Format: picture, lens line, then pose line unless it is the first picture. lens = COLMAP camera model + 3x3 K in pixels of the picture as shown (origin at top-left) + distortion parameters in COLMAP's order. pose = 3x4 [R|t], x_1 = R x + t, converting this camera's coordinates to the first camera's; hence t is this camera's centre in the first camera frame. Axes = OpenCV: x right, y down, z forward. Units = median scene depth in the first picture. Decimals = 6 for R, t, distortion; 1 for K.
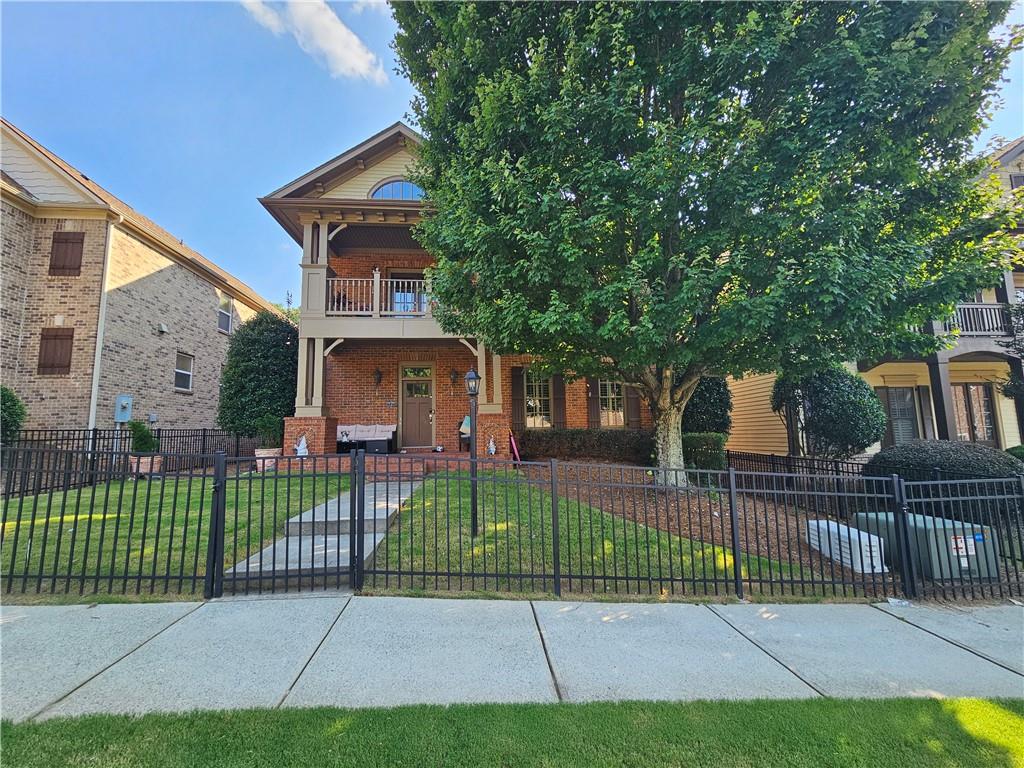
lens RADIAL K [[413.1, 0, 513.4], [0, 413.1, 388.1], [0, 0, 1]] dist [-0.000874, -0.000170]
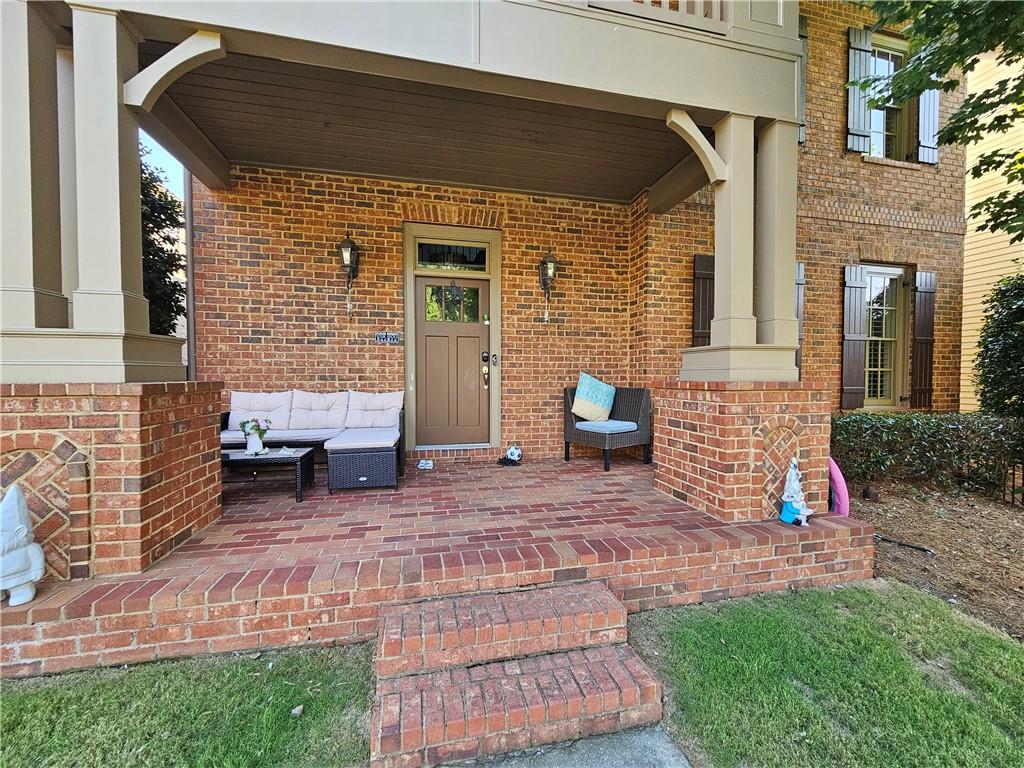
lens RADIAL K [[413.1, 0, 509.7], [0, 413.1, 382.0], [0, 0, 1]] dist [-0.000874, -0.000170]
pose [[0.991582, 0.022611, 0.127493, -0.244536], [-0.039381, 0.990653, 0.130596, 0.027731], [-0.123349, -0.134517, 0.983204, 0.642041]]
